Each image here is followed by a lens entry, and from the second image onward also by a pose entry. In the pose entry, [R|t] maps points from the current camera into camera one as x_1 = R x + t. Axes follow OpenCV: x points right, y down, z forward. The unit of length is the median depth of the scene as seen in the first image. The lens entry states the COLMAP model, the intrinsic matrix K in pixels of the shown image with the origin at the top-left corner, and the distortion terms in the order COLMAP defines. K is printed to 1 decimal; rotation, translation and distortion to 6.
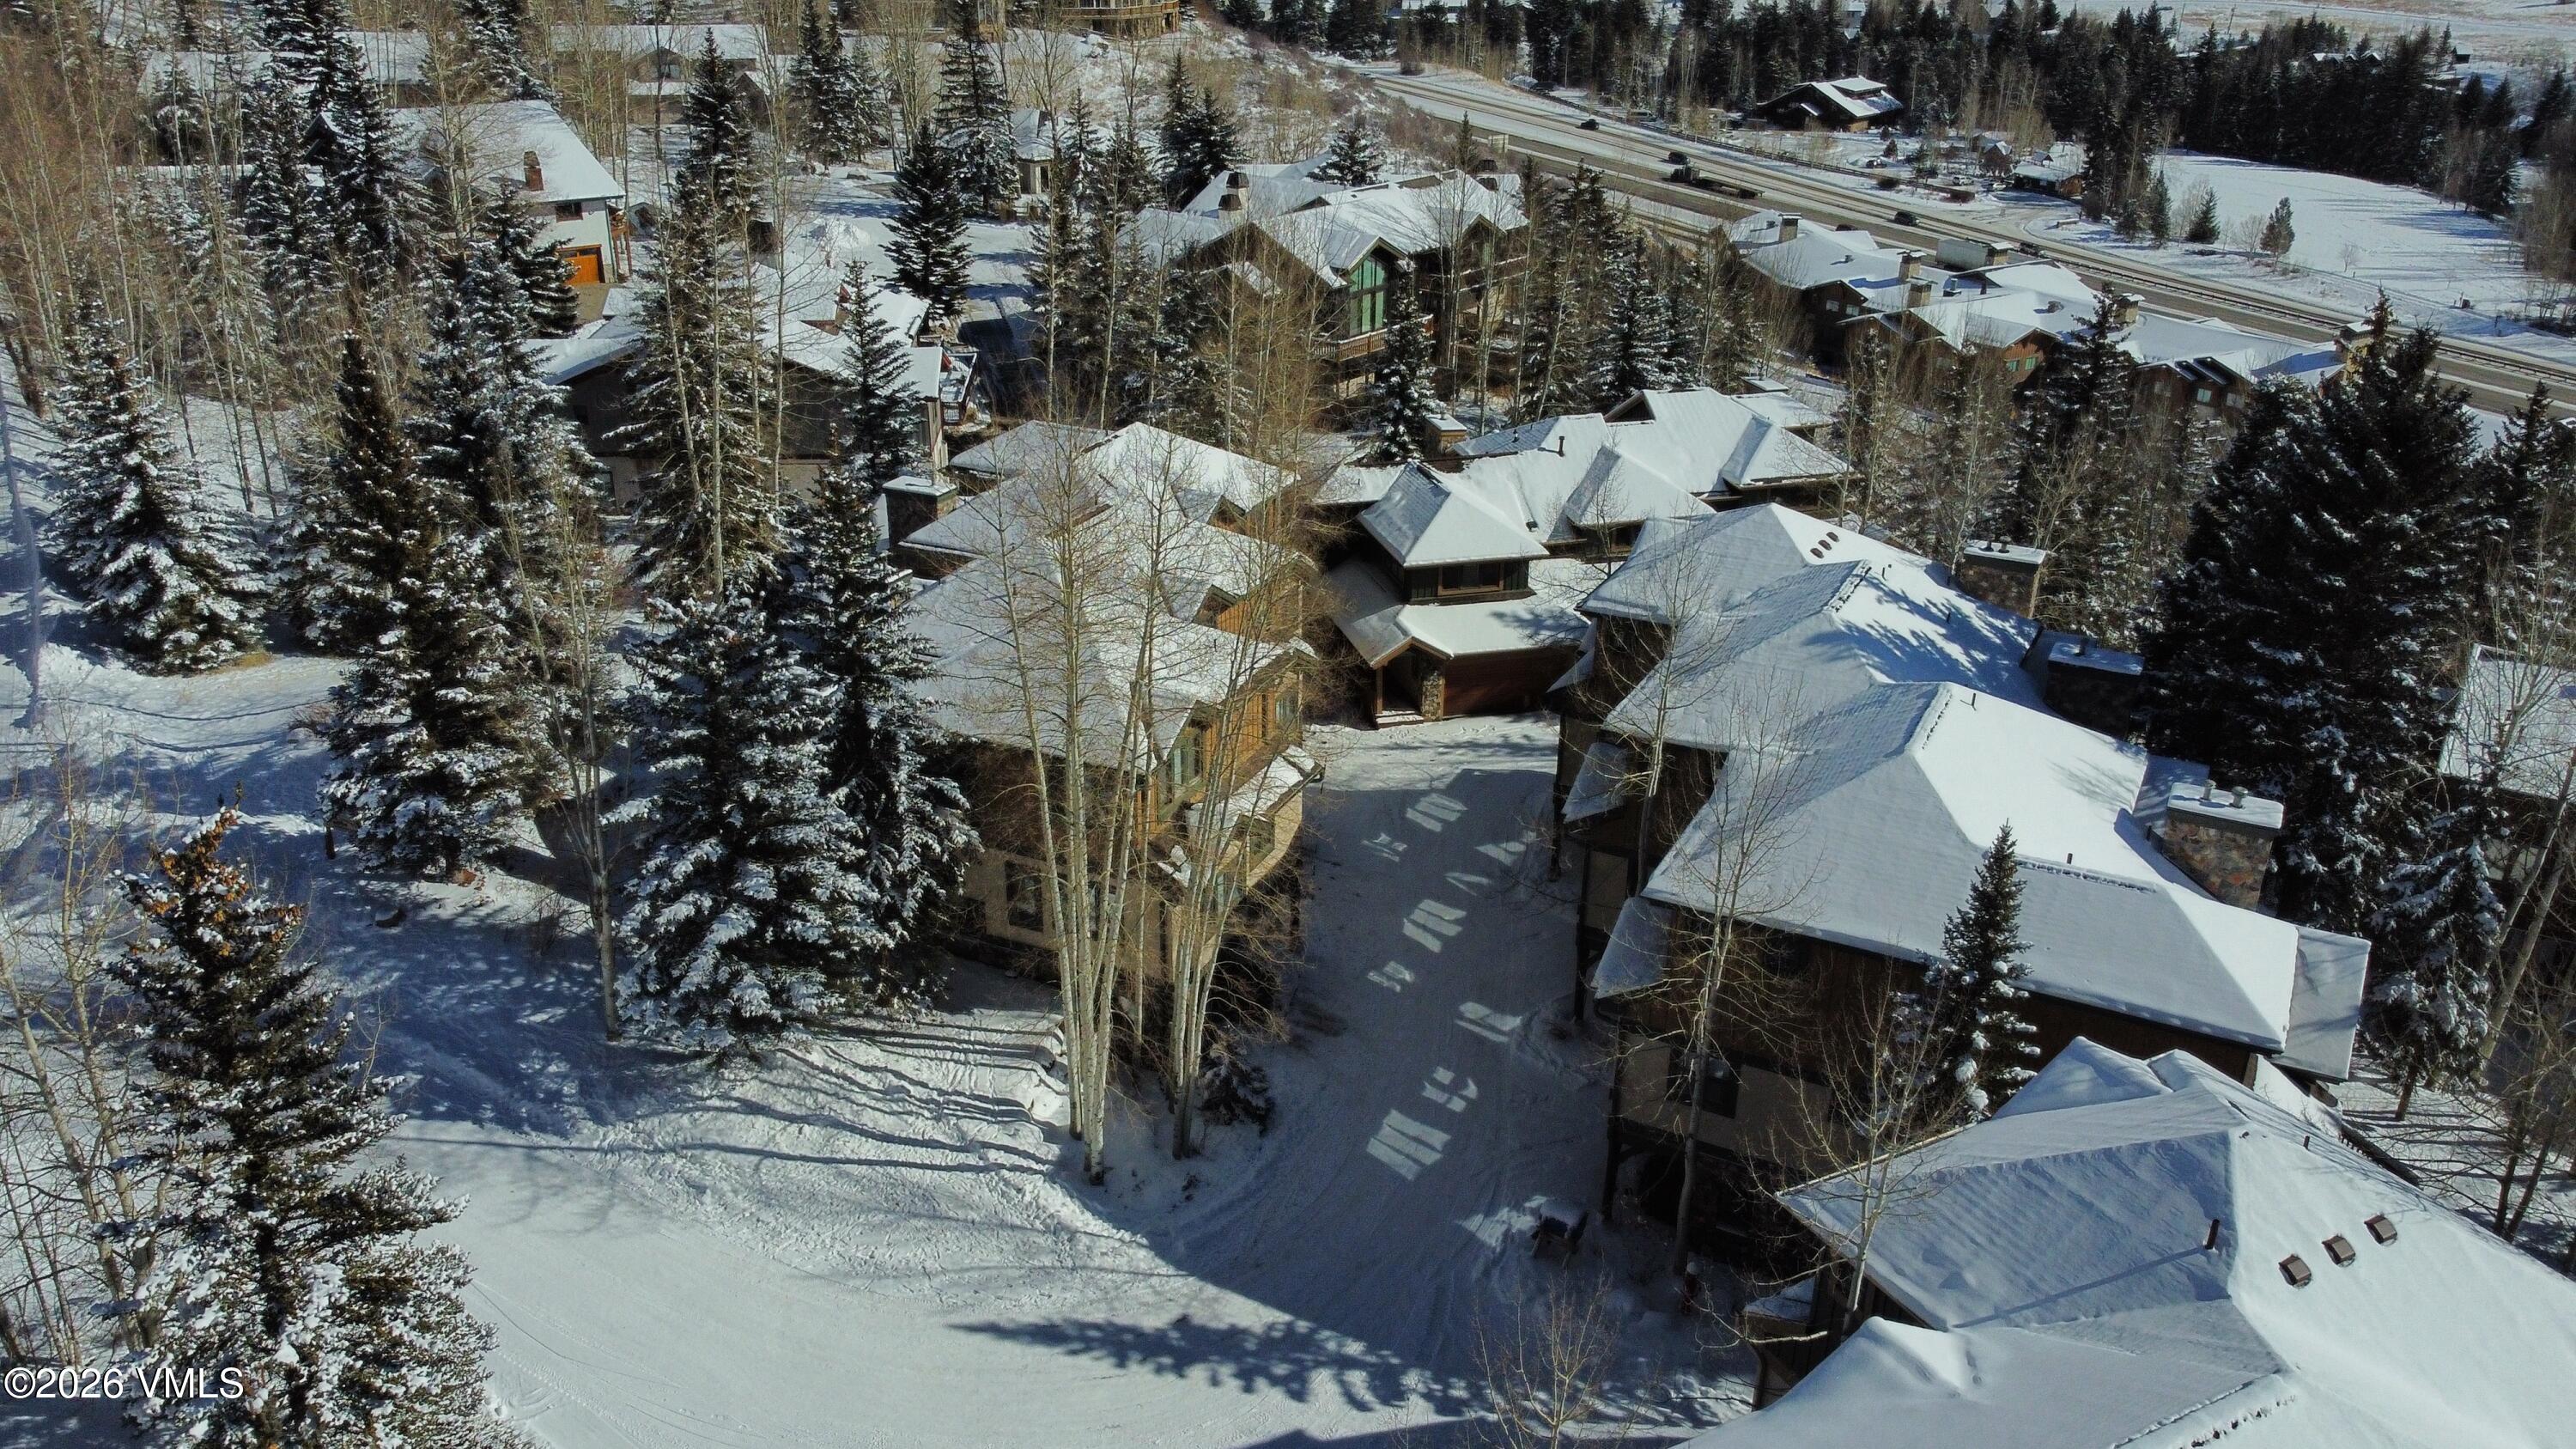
lens RADIAL K [[1926.0, 0, 1302.0], [0, 1926.0, 740.1], [0, 0, 1]] dist [-0.001291, -0.003718]
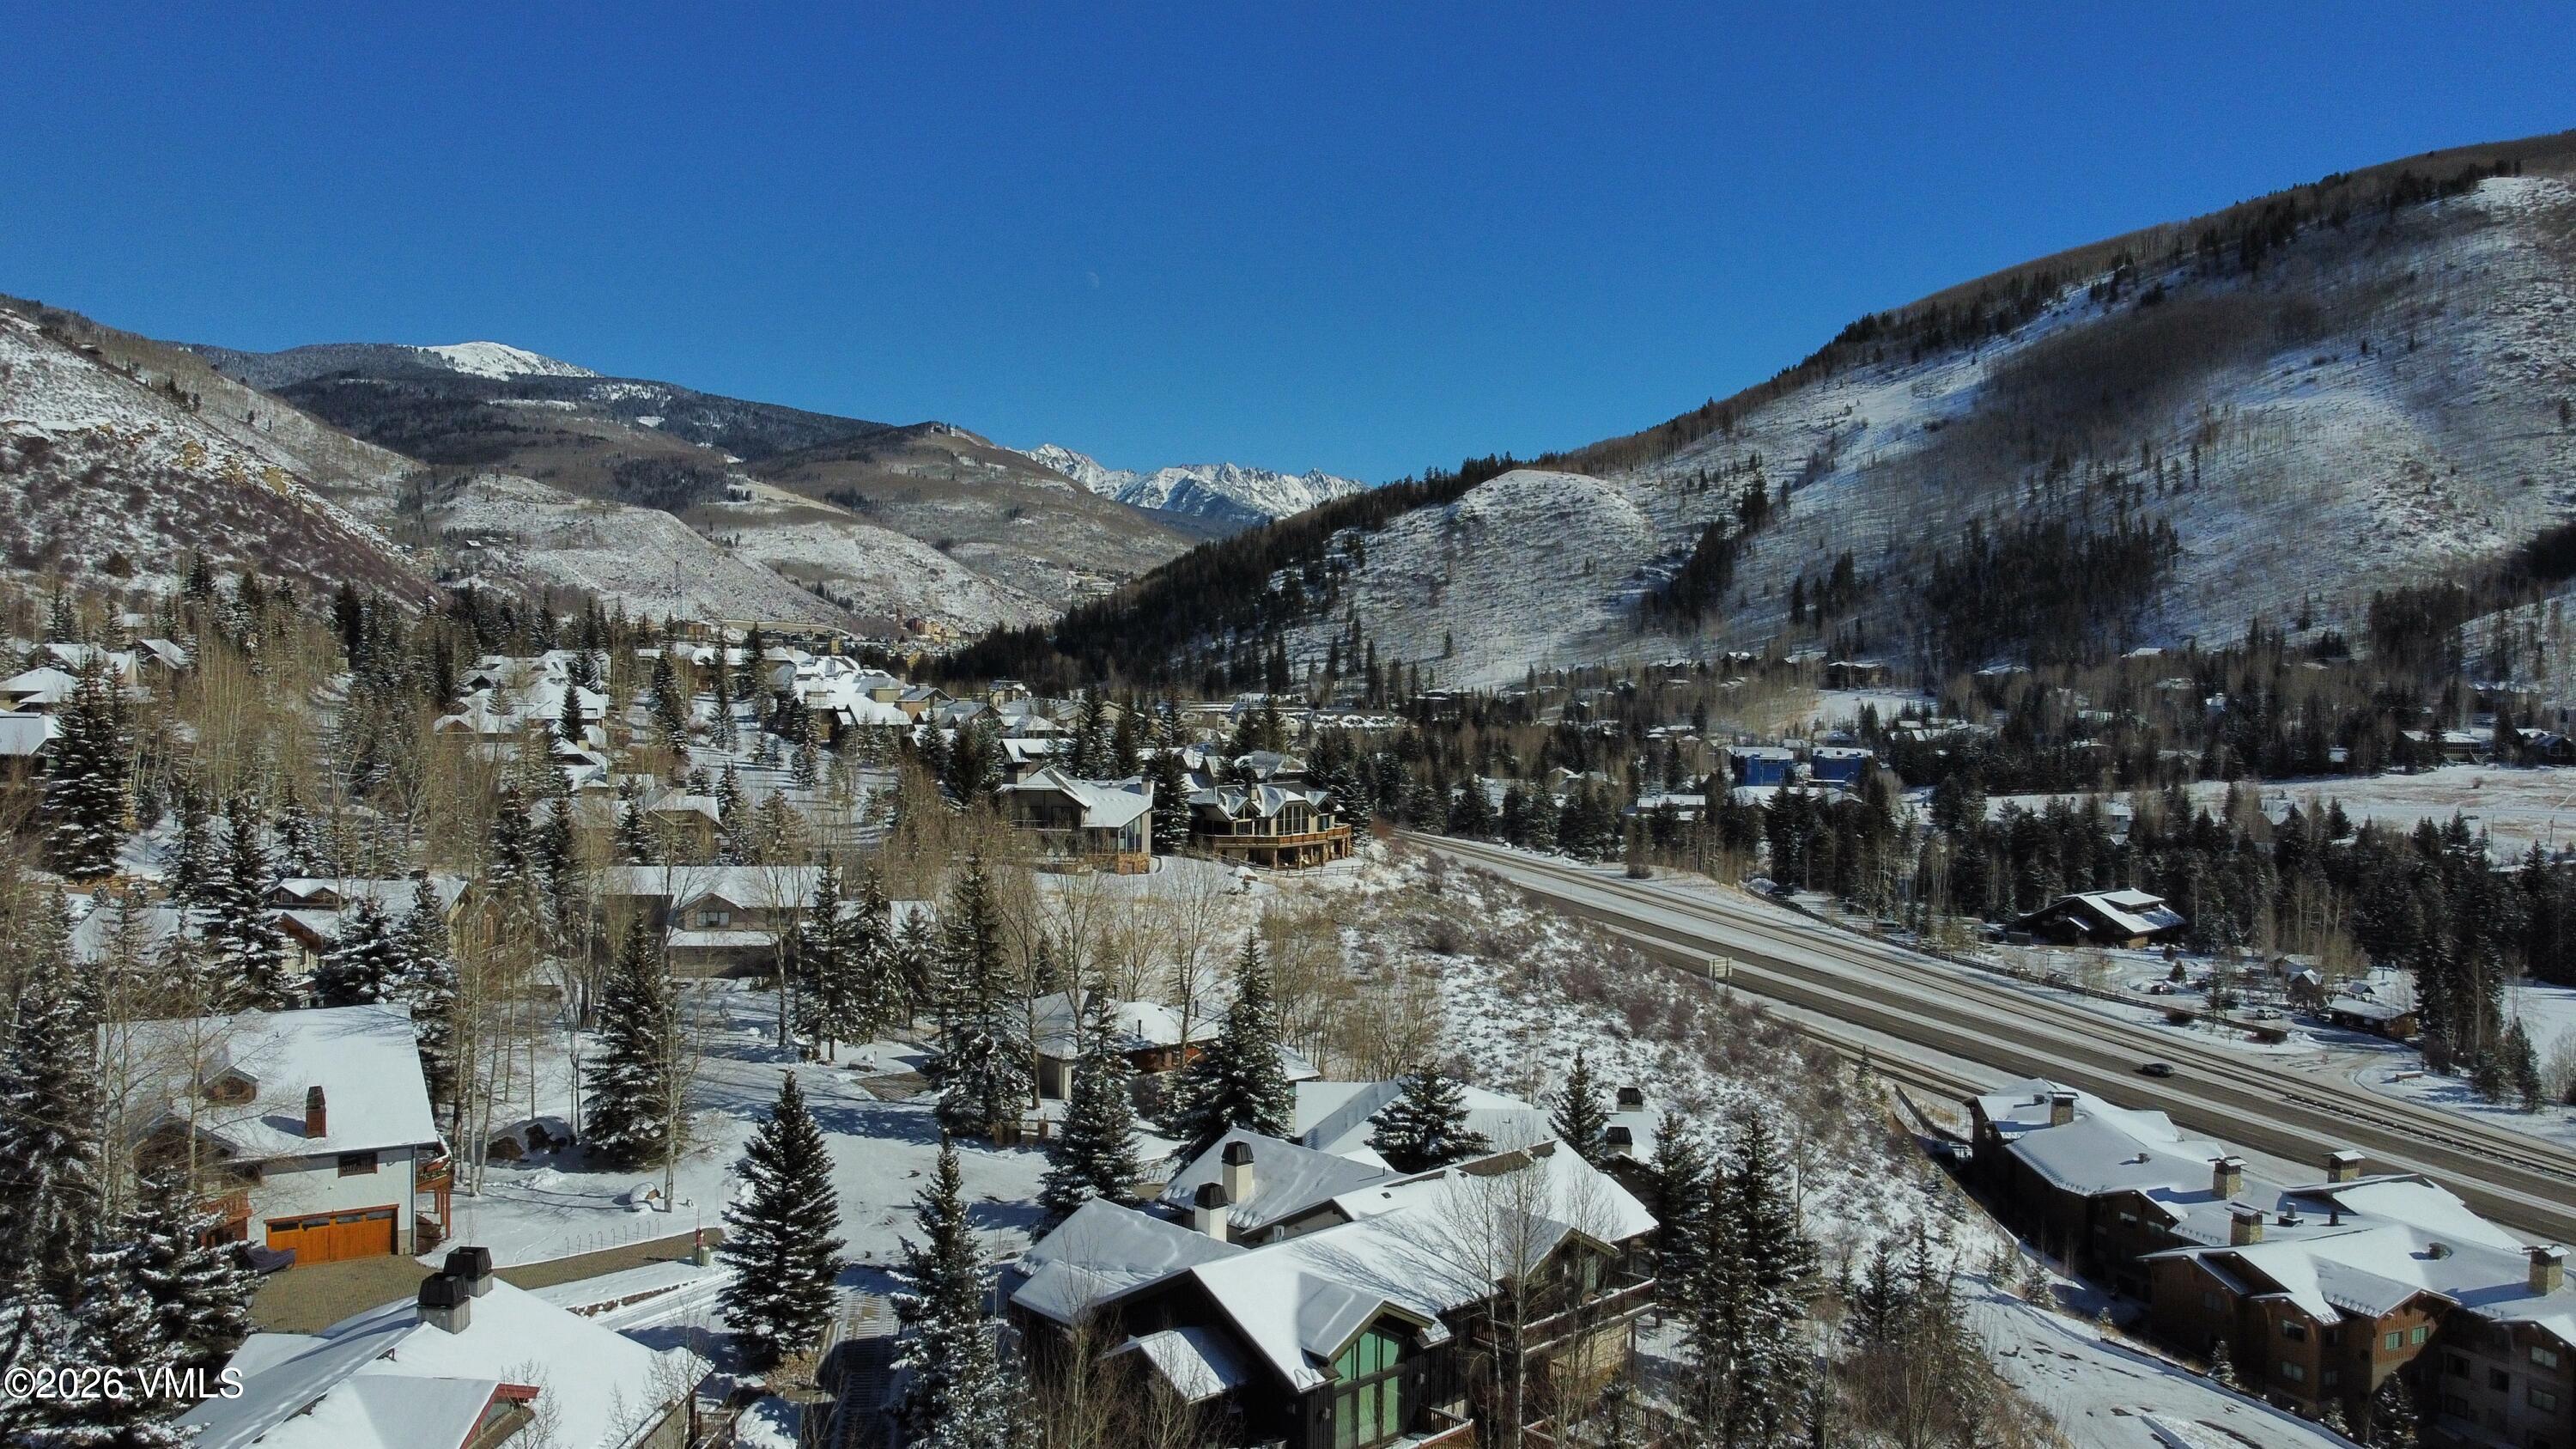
lens RADIAL K [[1926.0, 0, 1302.0], [0, 1926.0, 740.1], [0, 0, 1]] dist [-0.001291, -0.003718]
pose [[0.990290, 0.007417, -0.138820, 0.028281], [-0.058937, 0.926794, -0.370916, -0.054437], [0.125907, 0.375496, 0.918232, 0.093480]]
